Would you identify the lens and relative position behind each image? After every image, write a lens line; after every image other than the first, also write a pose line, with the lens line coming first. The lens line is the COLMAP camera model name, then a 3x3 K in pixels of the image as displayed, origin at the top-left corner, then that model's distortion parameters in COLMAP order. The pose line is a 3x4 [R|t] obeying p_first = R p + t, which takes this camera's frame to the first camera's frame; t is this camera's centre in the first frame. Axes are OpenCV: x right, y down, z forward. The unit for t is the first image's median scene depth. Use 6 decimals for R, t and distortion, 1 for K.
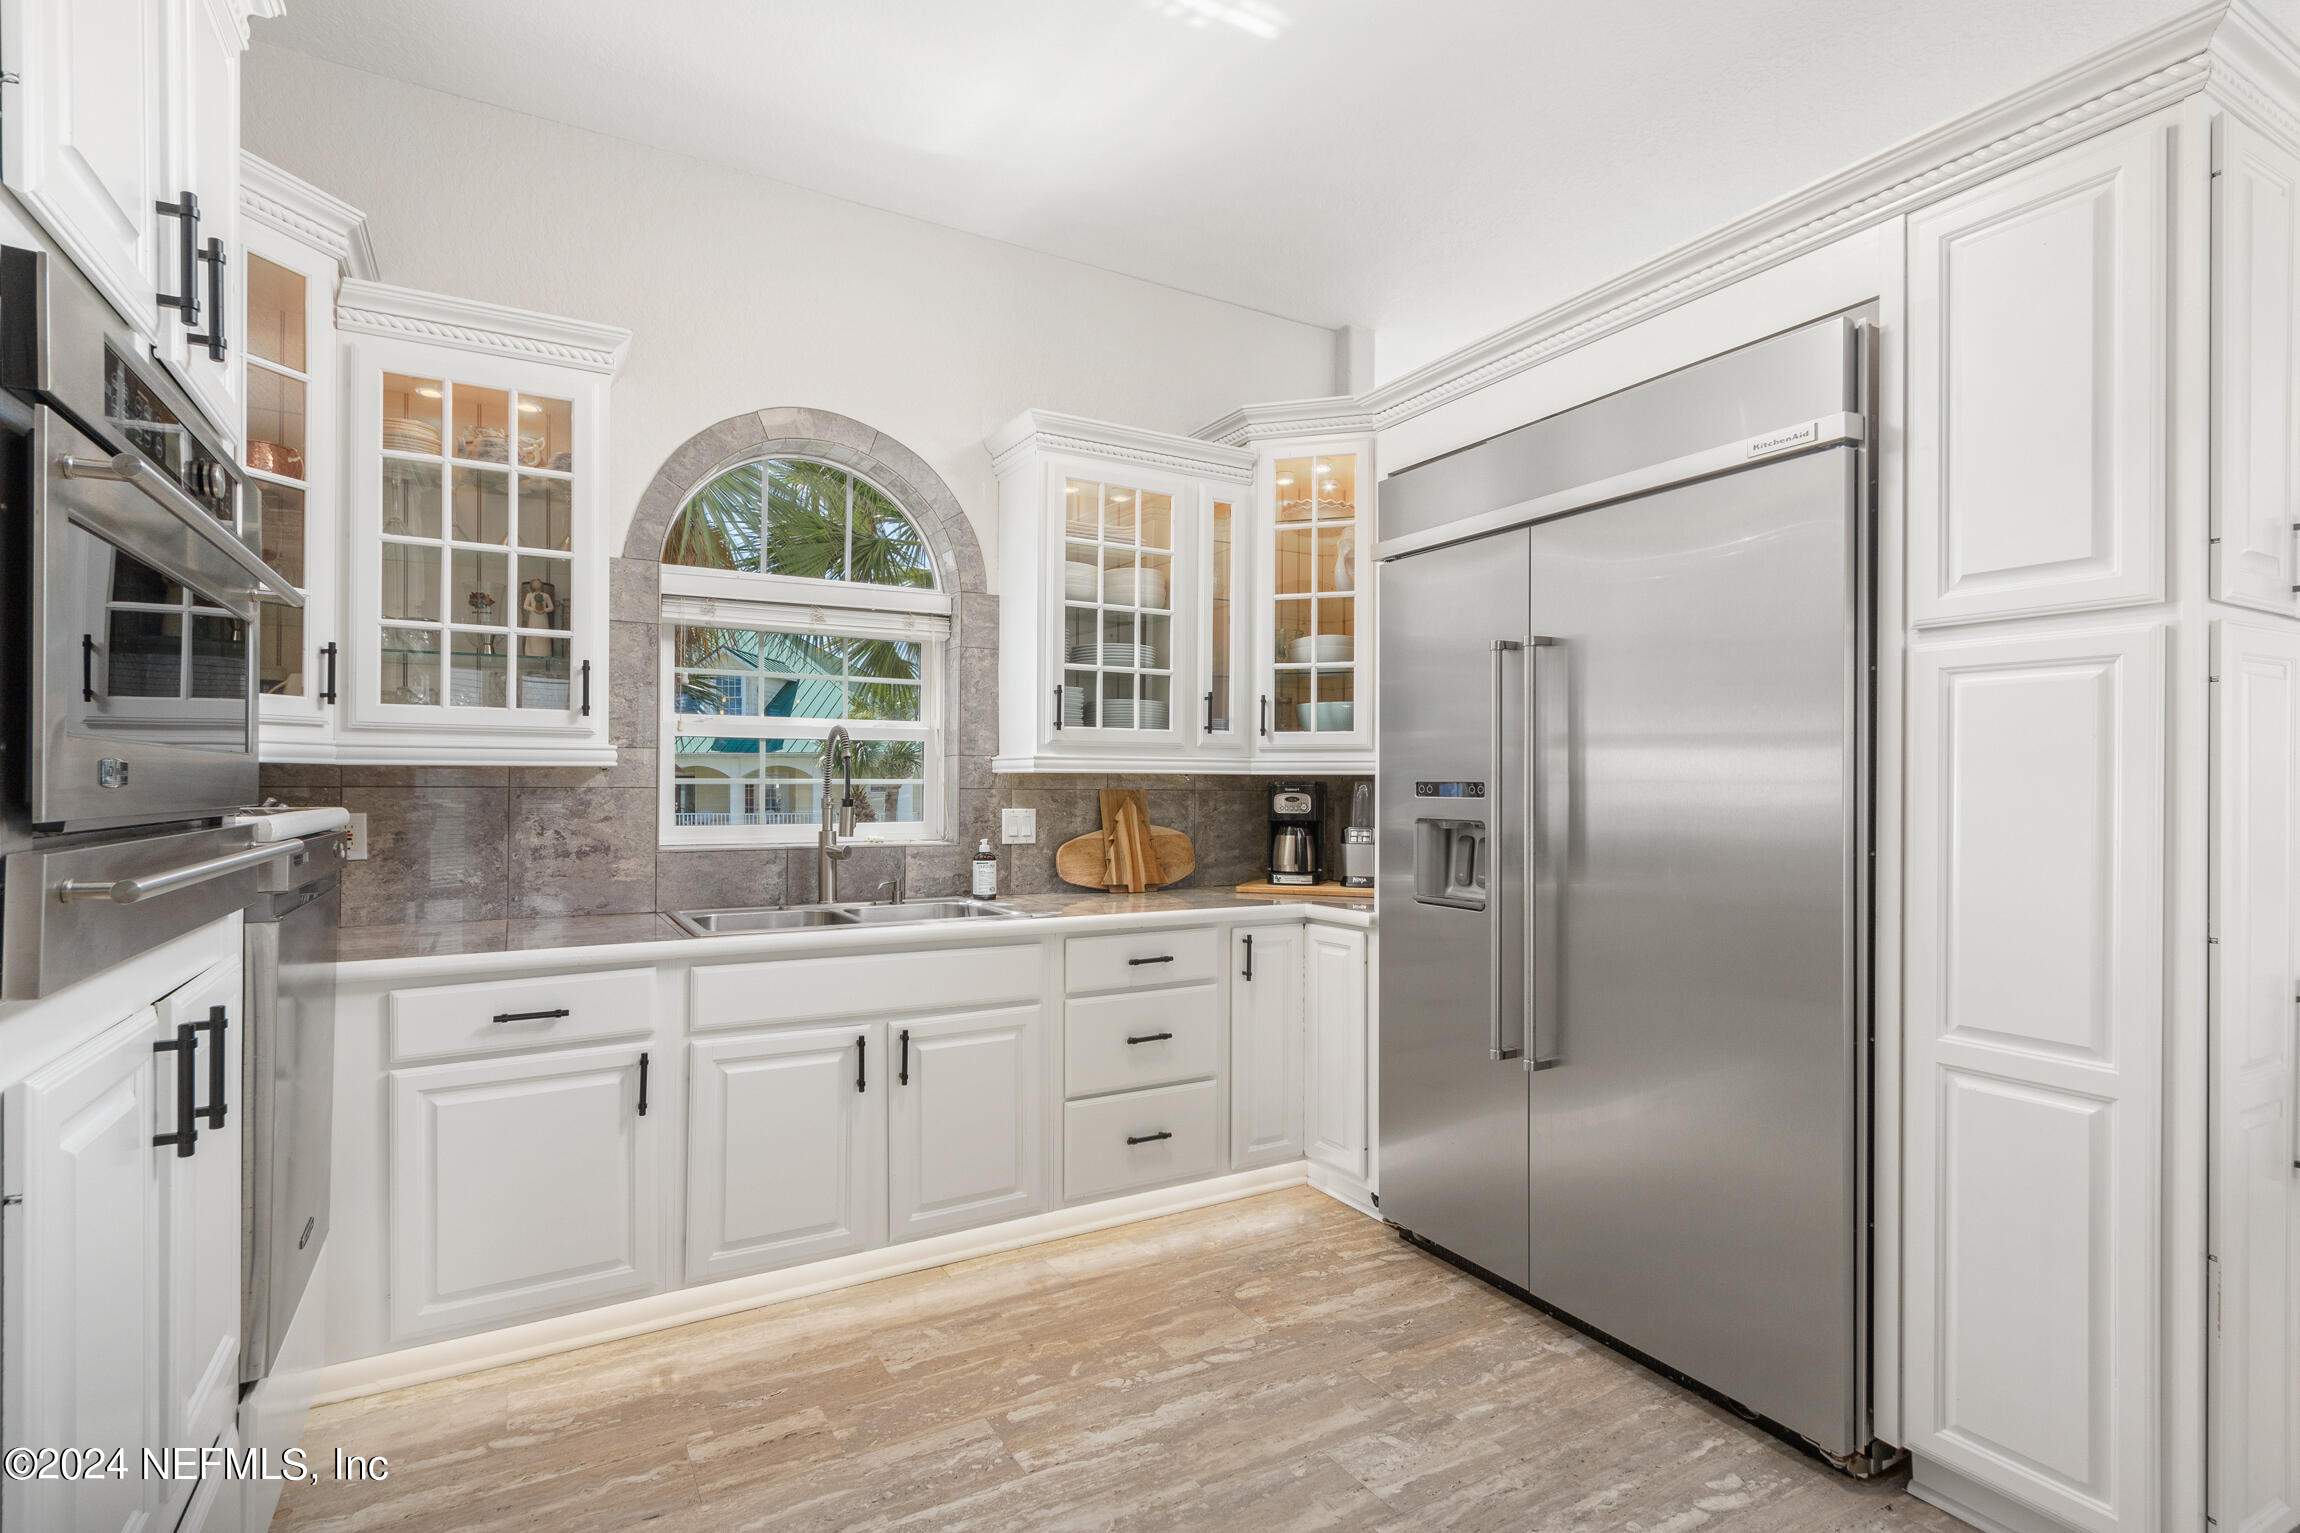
lens RADIAL K [[1062.9, 0, 1157.4], [0, 1062.9, 780.3], [0, 0, 1]] dist [0.005719, -0.000919]
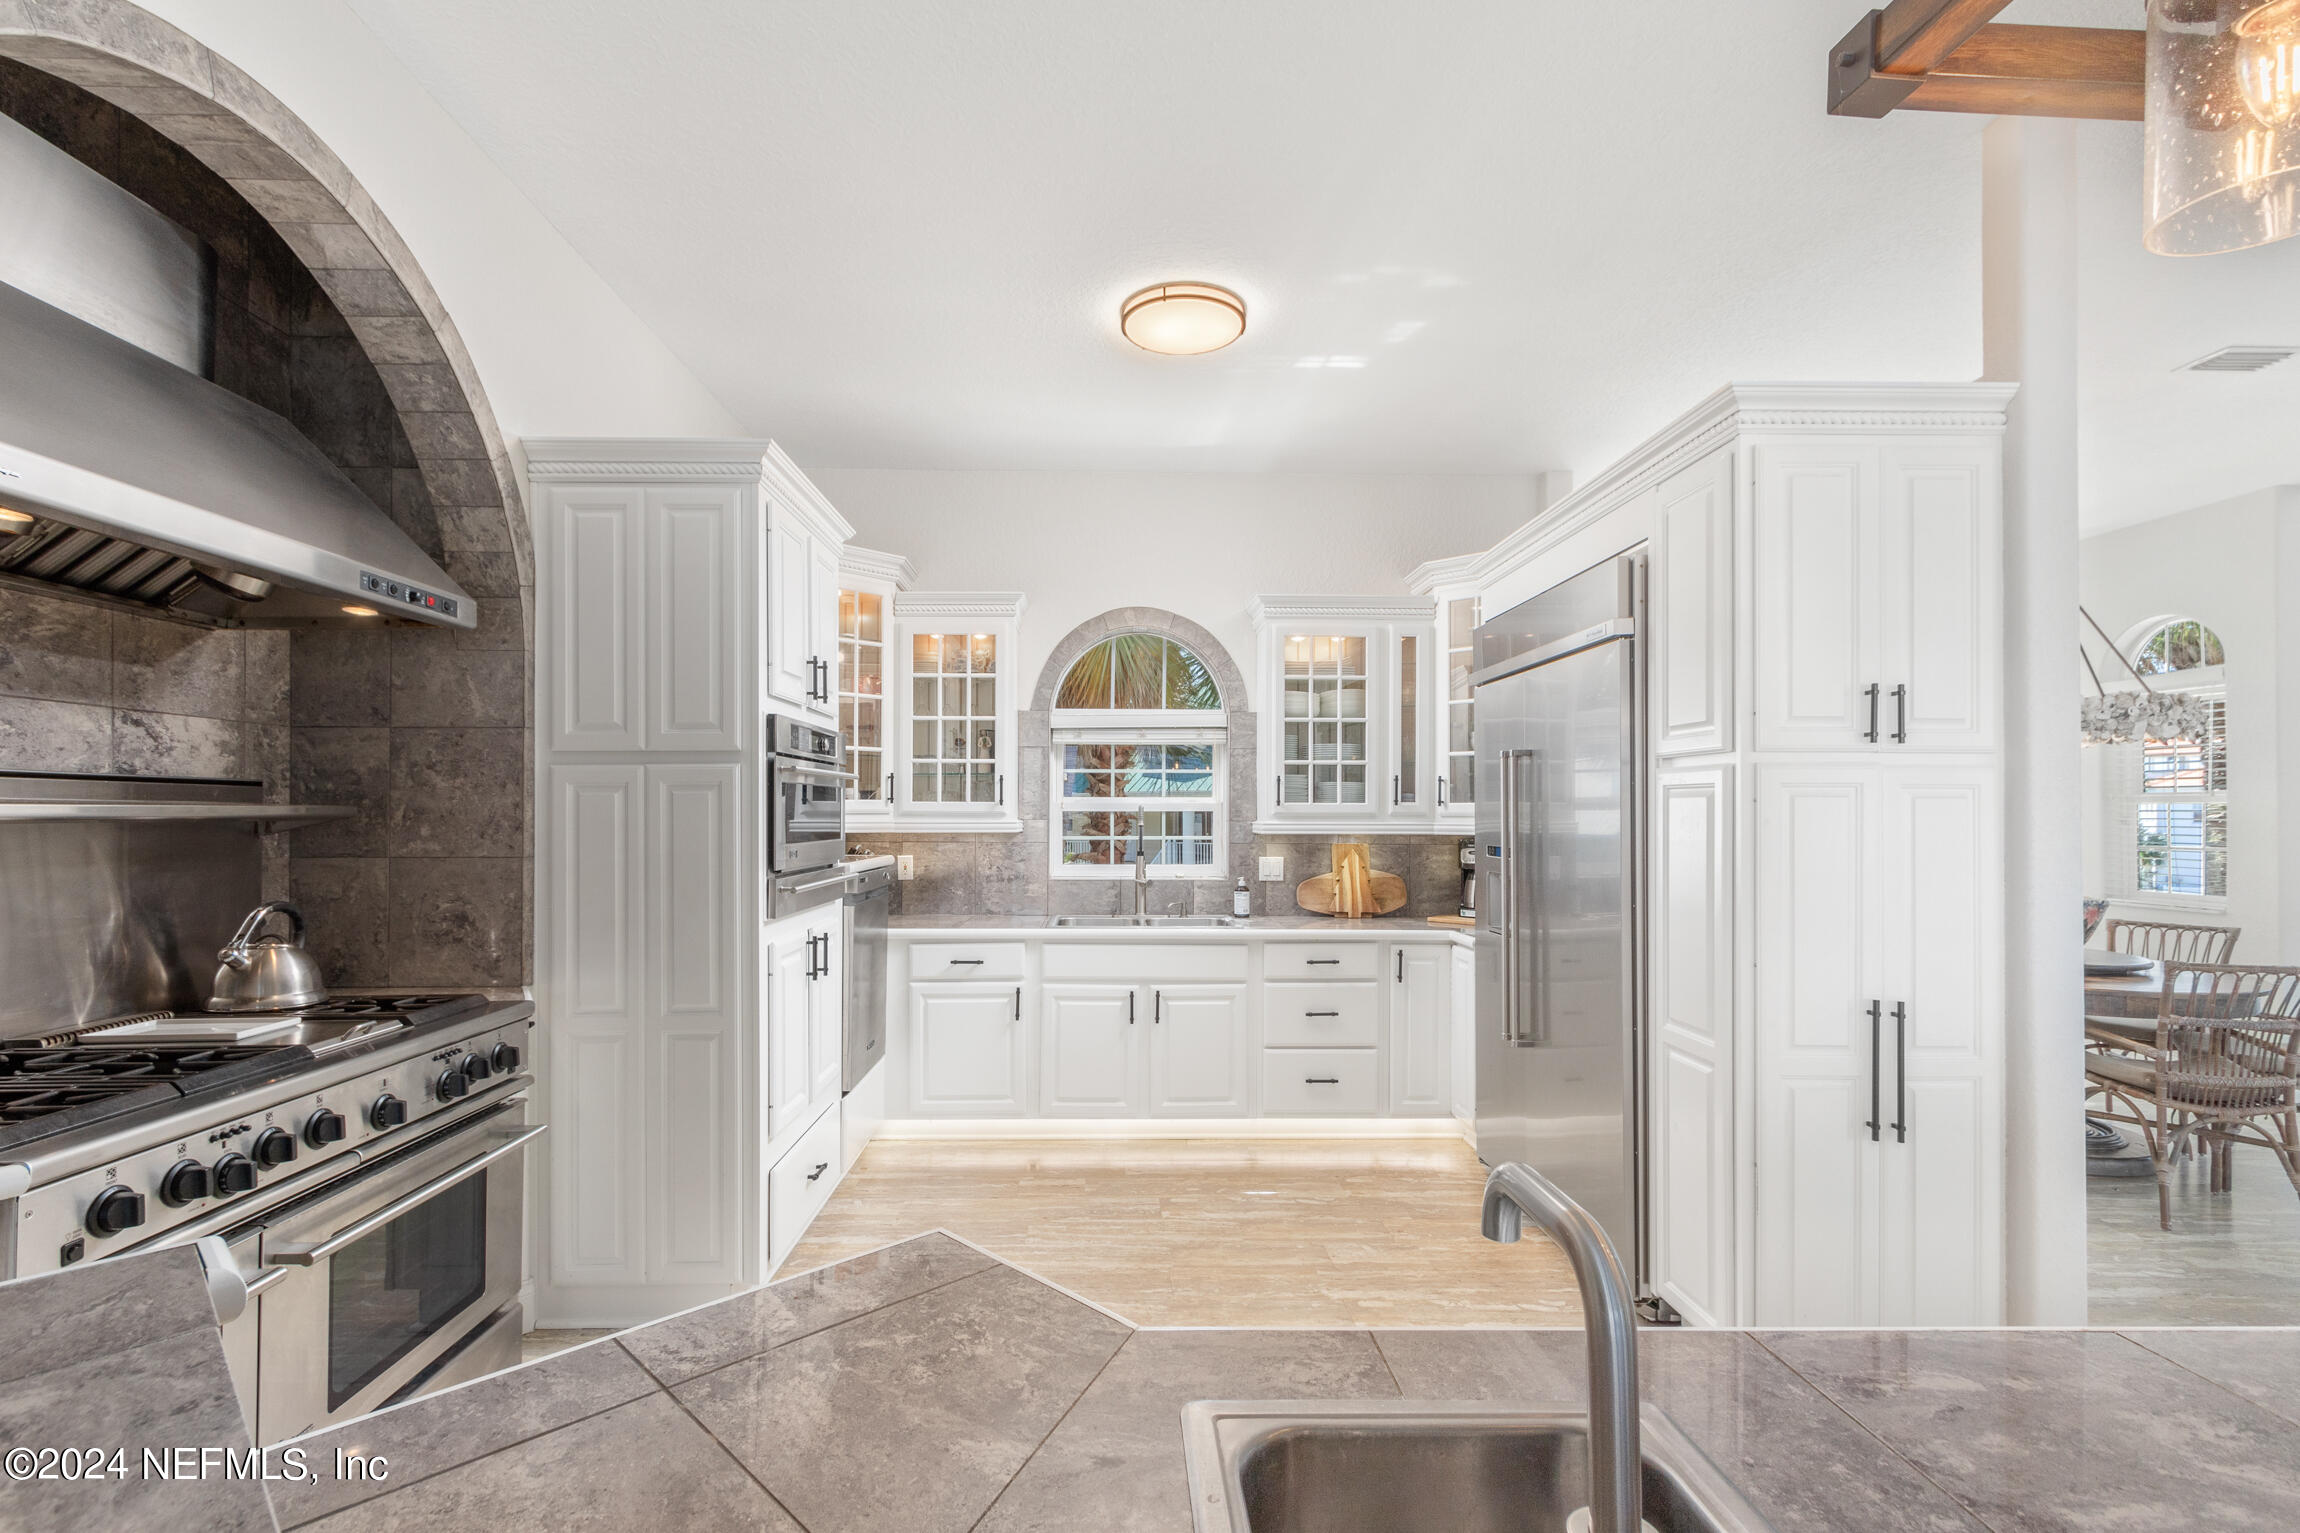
lens RADIAL K [[1062.9, 0, 1135.0], [0, 1062.9, 803.6], [0, 0, 1]] dist [0.005719, -0.000919]
pose [[0.872635, -0.008291, -0.488302, 0.472644], [0.005371, 0.999958, -0.007380, -0.041190], [0.488343, 0.003817, 0.872643, -0.412309]]
